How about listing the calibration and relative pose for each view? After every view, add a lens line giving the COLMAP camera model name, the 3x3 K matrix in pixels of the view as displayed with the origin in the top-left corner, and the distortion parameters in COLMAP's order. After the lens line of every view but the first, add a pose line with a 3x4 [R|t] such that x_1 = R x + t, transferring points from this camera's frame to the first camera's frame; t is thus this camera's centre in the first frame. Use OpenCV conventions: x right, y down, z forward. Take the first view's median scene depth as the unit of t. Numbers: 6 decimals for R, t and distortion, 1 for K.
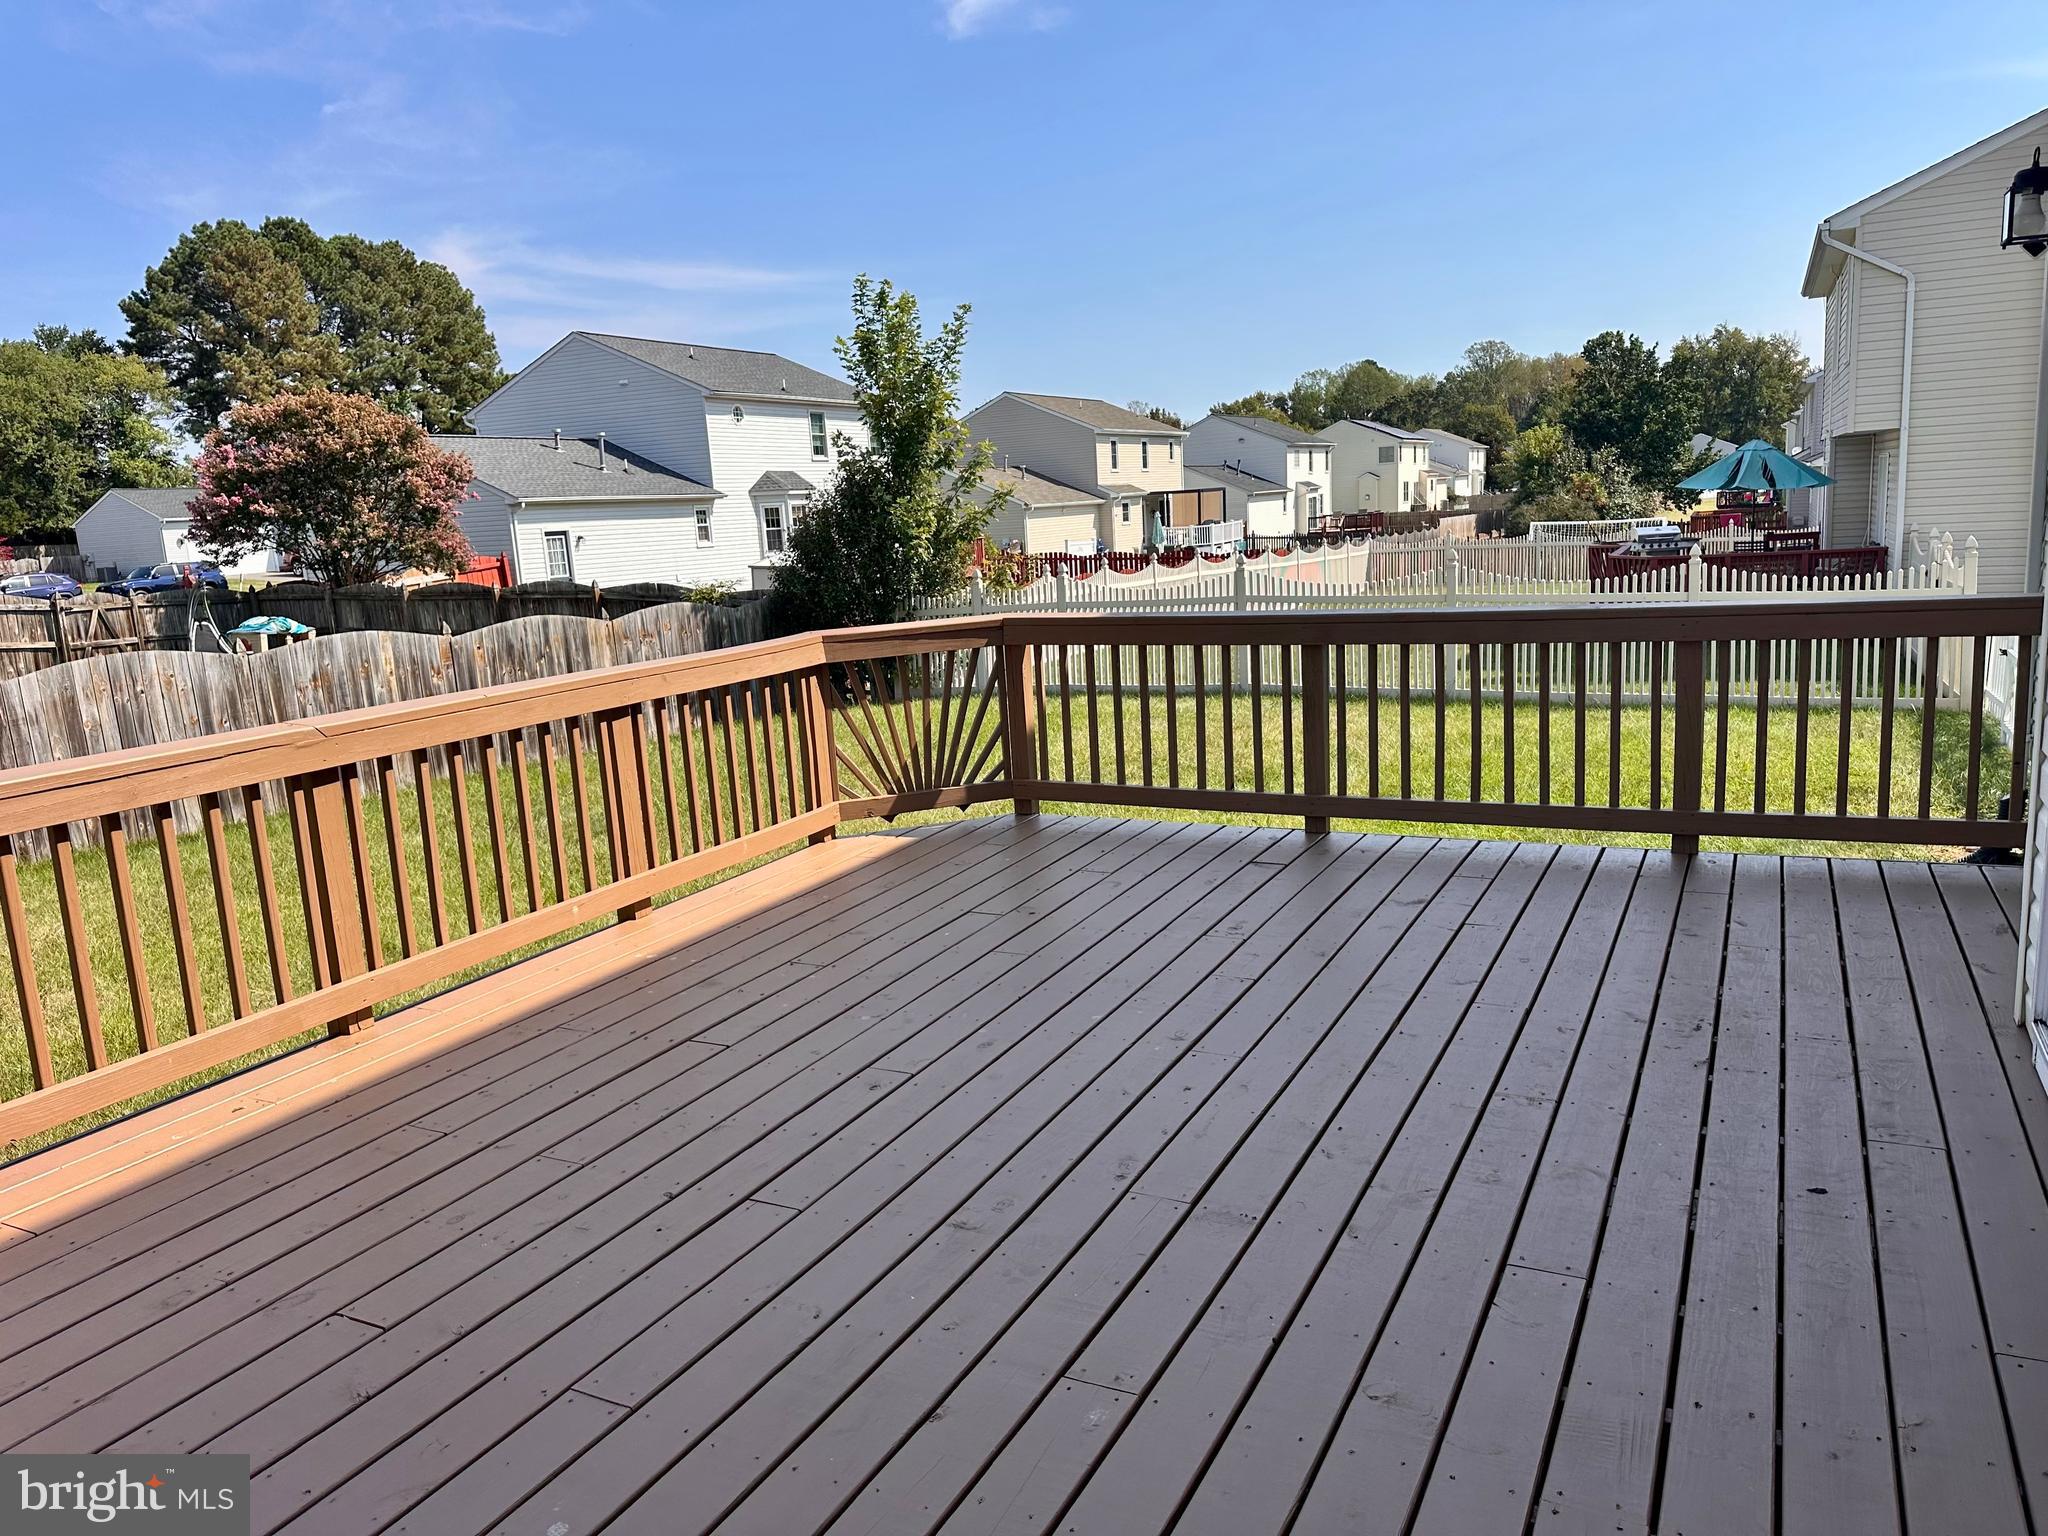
lens RADIAL K [[1446.5, 0, 1038.3], [0, 1446.5, 772.2], [0, 0, 1]] dist [0.067685, -0.055960]
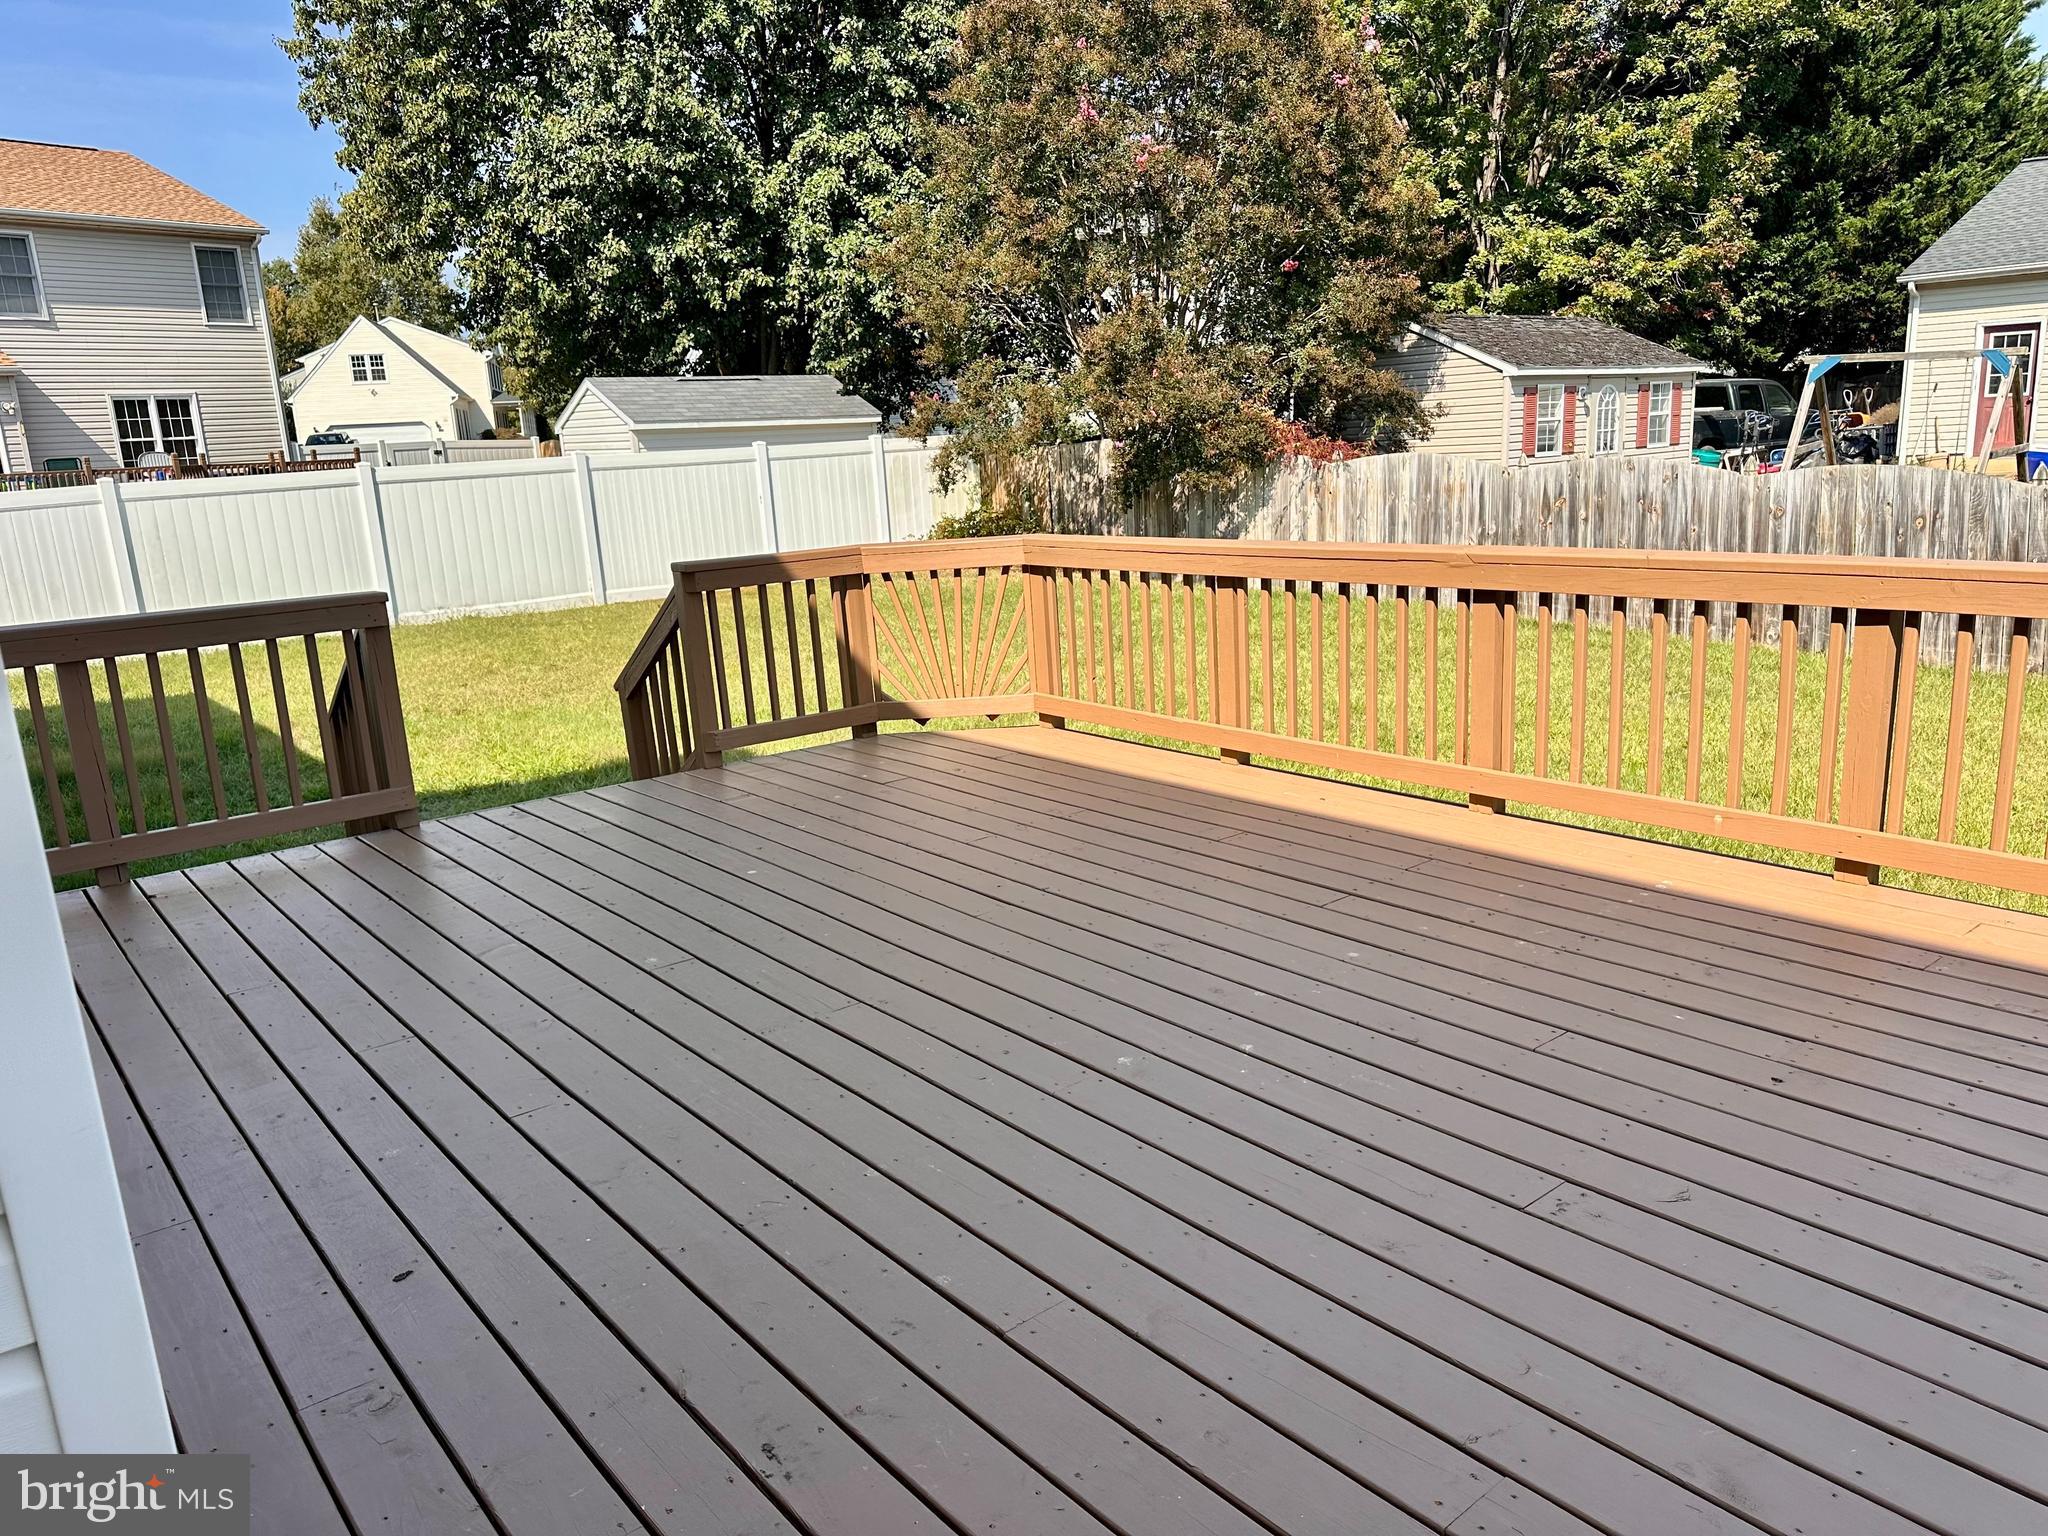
lens RADIAL K [[1446.5, 0, 1039.2], [0, 1446.5, 761.3], [0, 0, 1]] dist [0.067685, -0.055960]
pose [[-0.401800, 0.284098, -0.870543, 0.763863], [-0.086817, 0.934557, 0.345059, -0.261688], [0.911603, 0.214223, -0.350840, 1.136365]]
